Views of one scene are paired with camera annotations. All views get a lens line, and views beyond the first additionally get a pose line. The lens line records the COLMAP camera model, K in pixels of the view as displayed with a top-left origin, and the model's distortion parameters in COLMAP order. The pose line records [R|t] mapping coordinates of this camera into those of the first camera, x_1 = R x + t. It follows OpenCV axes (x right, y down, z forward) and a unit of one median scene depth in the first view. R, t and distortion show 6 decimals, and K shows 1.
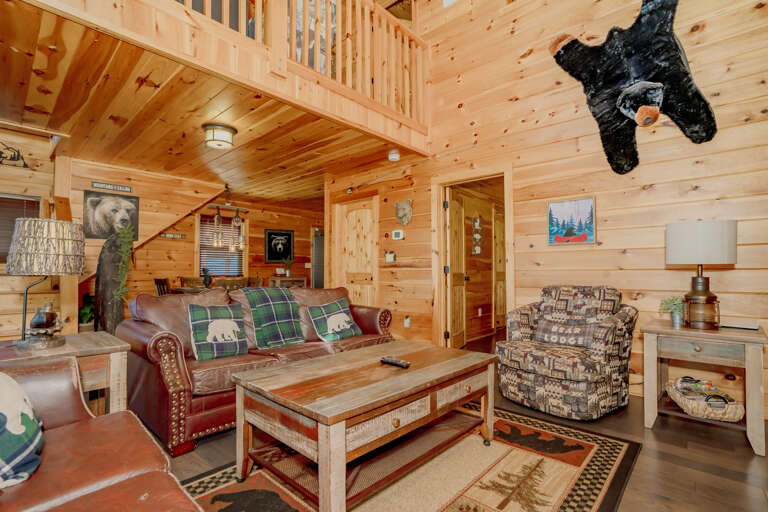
lens RADIAL K [[366.6, 0, 379.6], [0, 366.6, 258.2], [0, 0, 1]] dist [-0.032774, -0.000875]
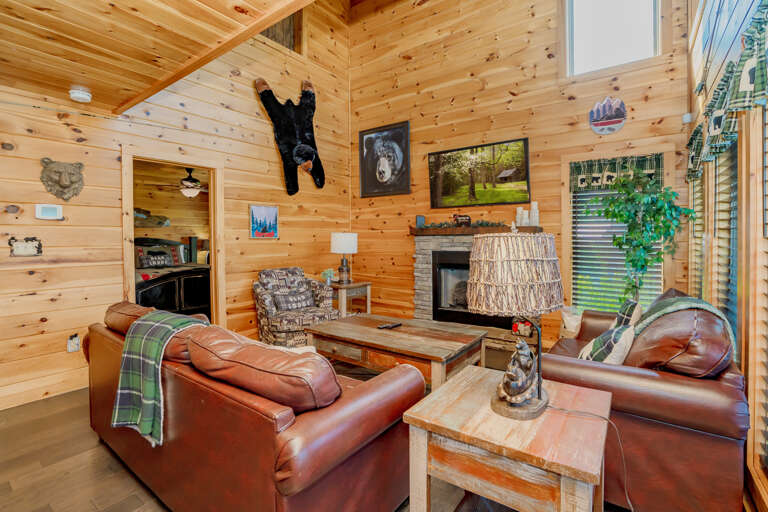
lens RADIAL K [[366.6, 0, 362.0], [0, 366.6, 243.9], [0, 0, 1]] dist [-0.032774, -0.000875]
pose [[-0.085489, -0.014562, 0.996233, -0.891300], [-0.025505, 0.999597, 0.012423, -0.044893], [-0.996013, -0.024347, -0.085826, 0.759101]]
